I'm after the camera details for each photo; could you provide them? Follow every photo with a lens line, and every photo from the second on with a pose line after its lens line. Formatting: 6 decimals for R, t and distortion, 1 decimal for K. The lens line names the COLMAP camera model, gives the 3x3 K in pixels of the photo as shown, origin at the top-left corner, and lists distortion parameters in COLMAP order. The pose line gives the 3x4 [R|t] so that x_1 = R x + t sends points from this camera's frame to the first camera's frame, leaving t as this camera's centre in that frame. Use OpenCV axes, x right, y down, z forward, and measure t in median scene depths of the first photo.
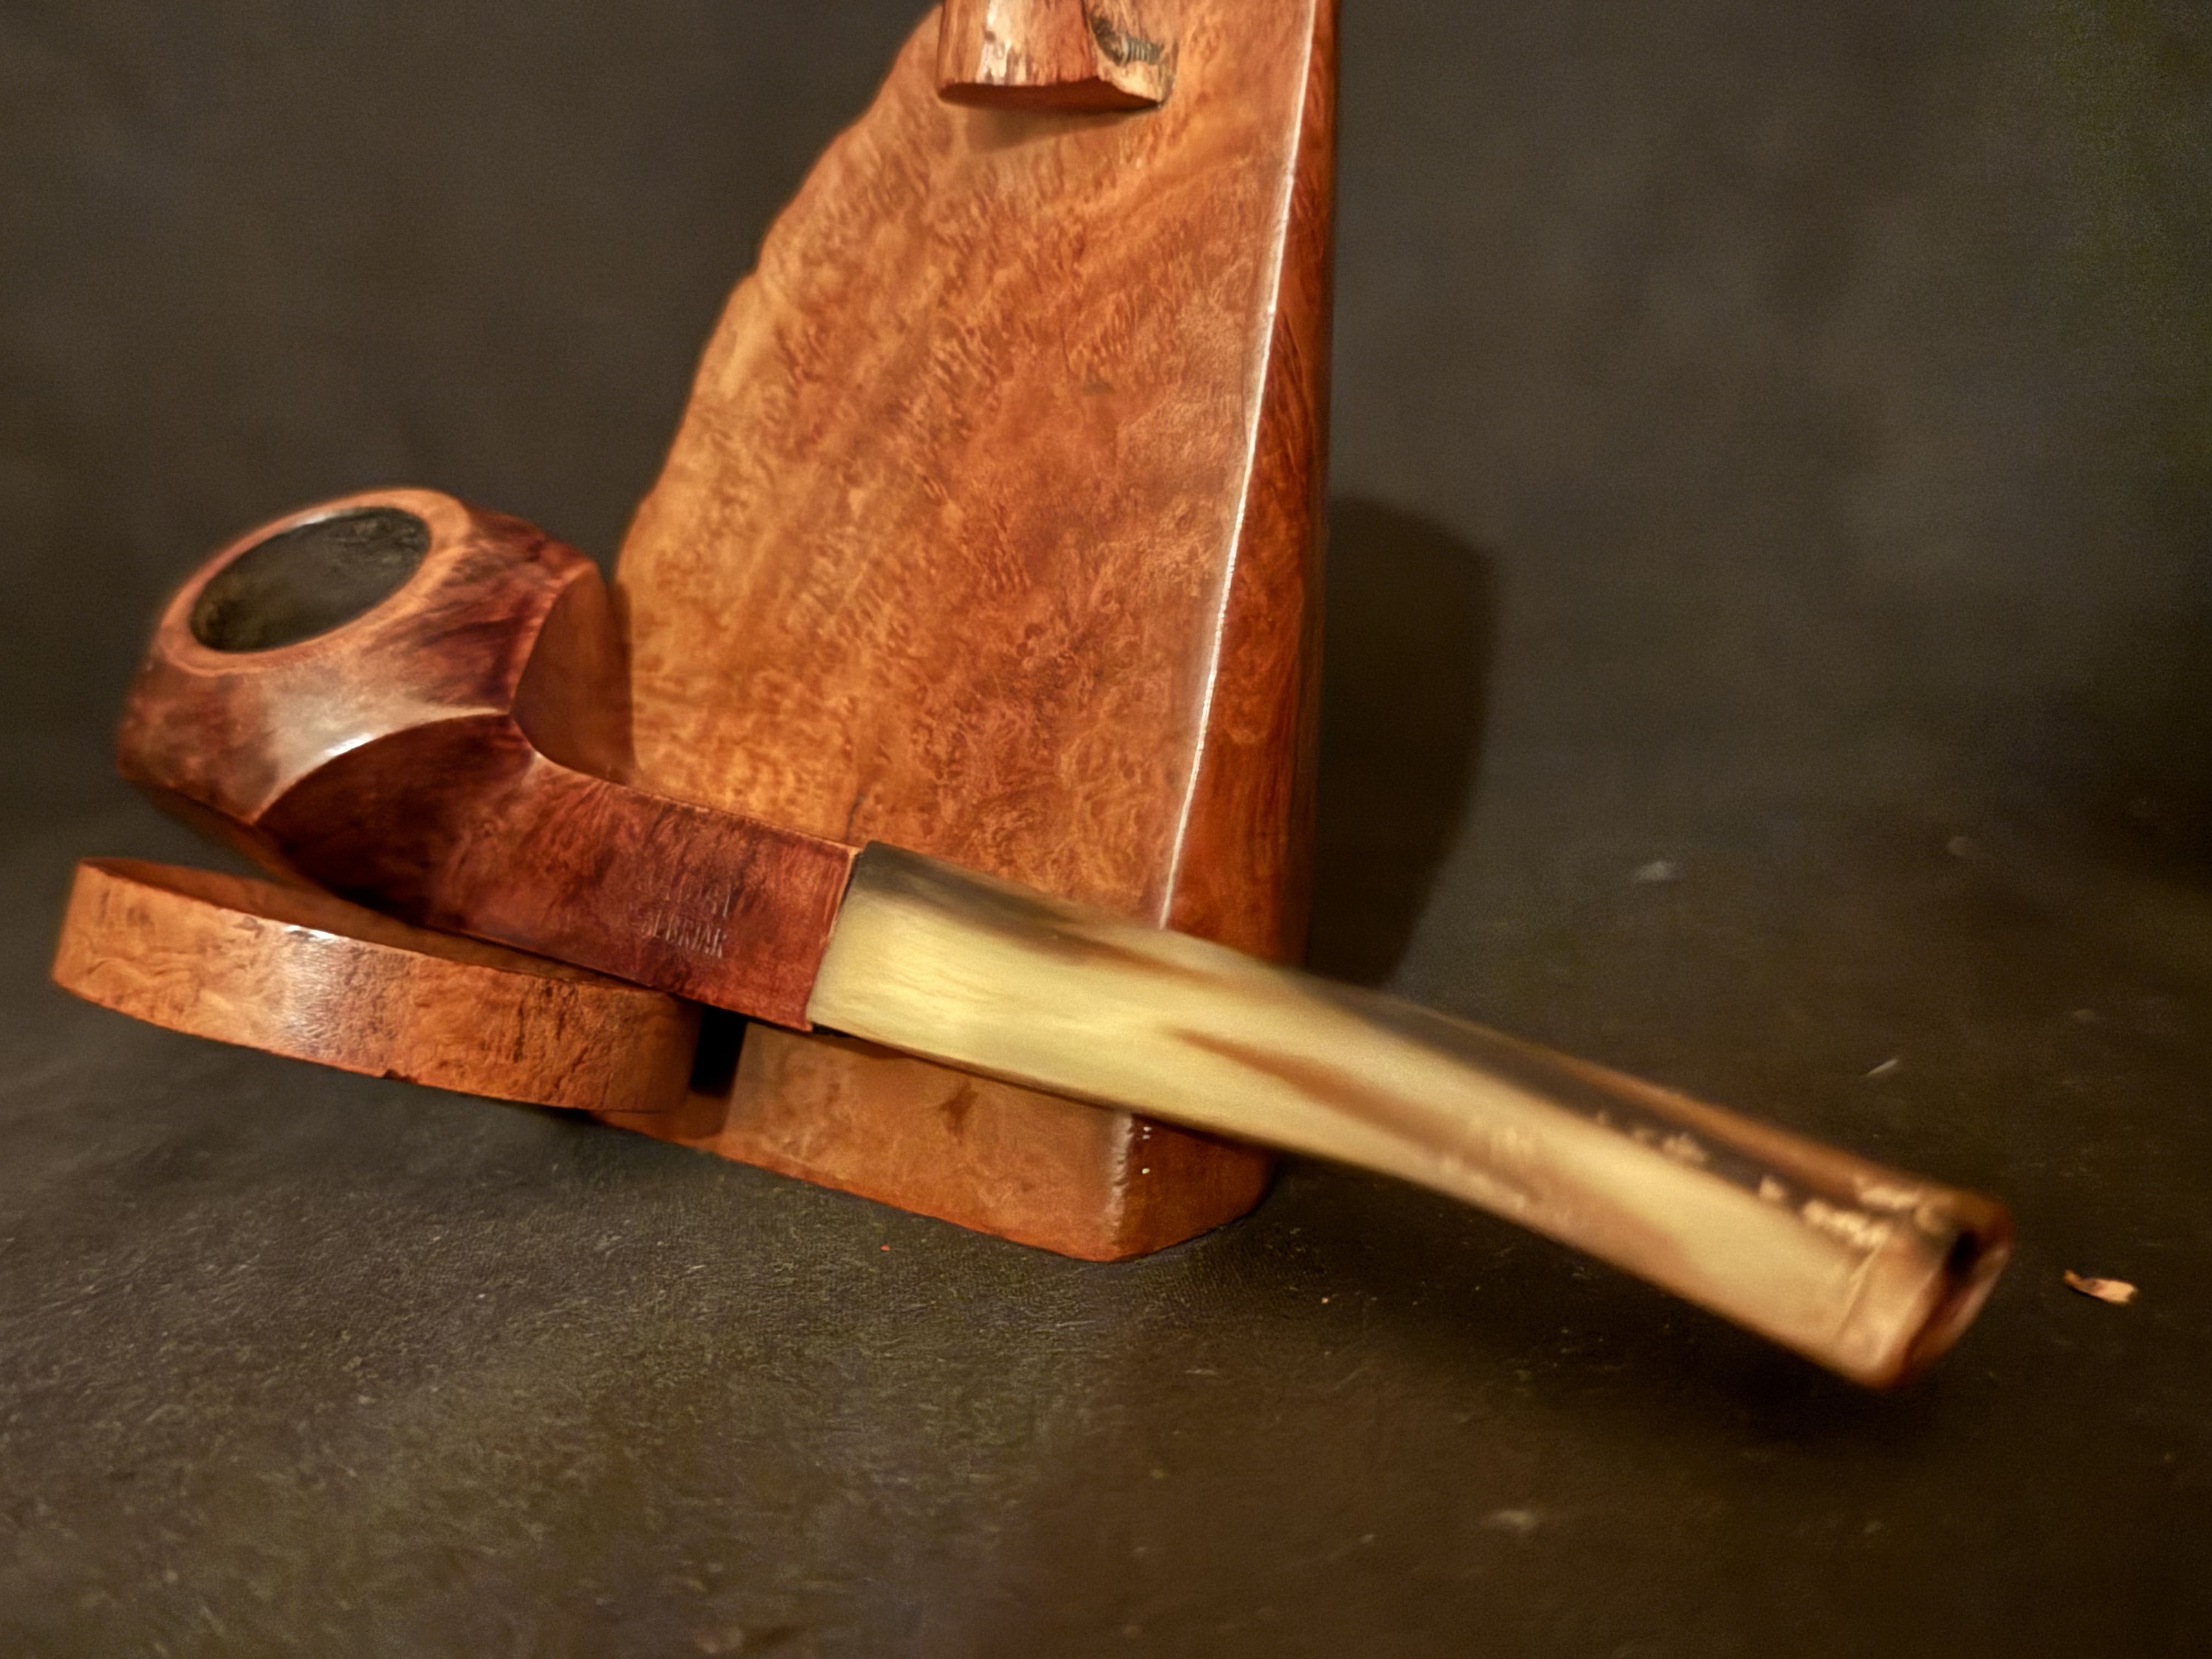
lens RADIAL K [[2481.8, 0, 1045.7], [0, 2481.8, 850.4], [0, 0, 1]] dist [0.052727, 0.003399]
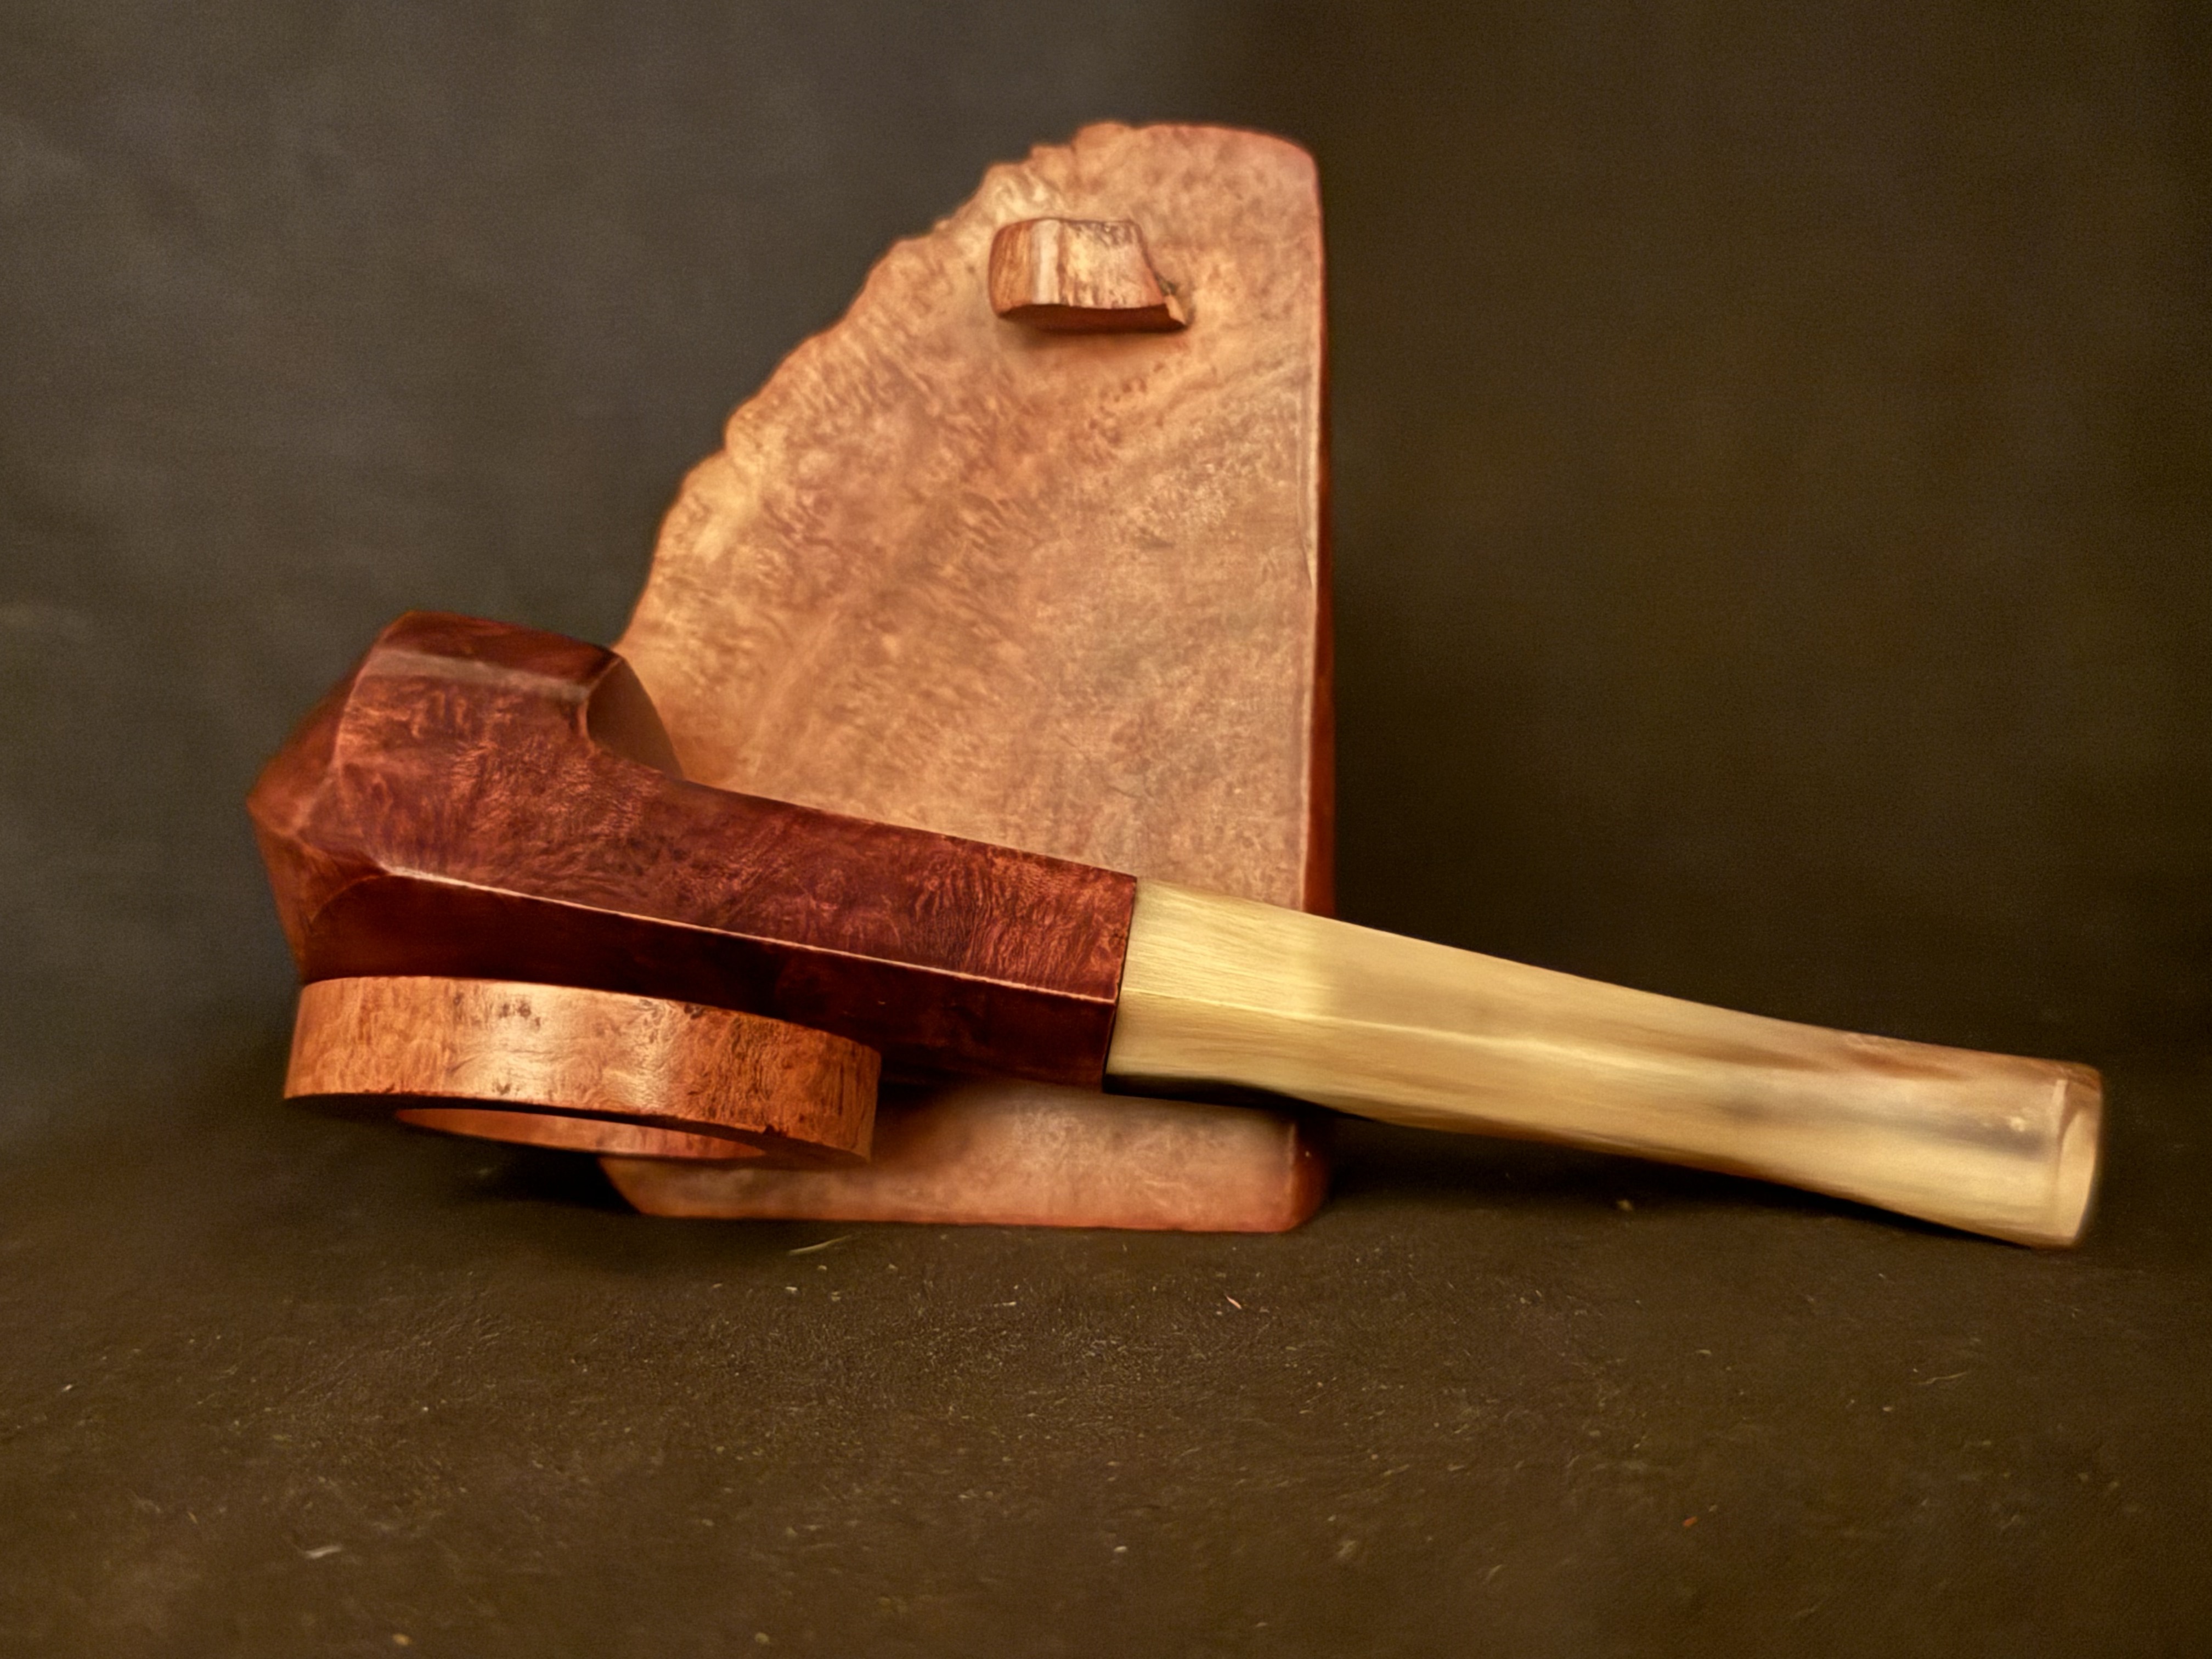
lens RADIAL K [[2481.8, 0, 1045.7], [0, 2481.8, 850.4], [0, 0, 1]] dist [0.052727, 0.003399]
pose [[0.873639, -0.043732, 0.484606, -0.591956], [0.092300, 0.992764, -0.076809, 0.053176], [-0.477741, 0.111832, 0.871354, -0.044689]]
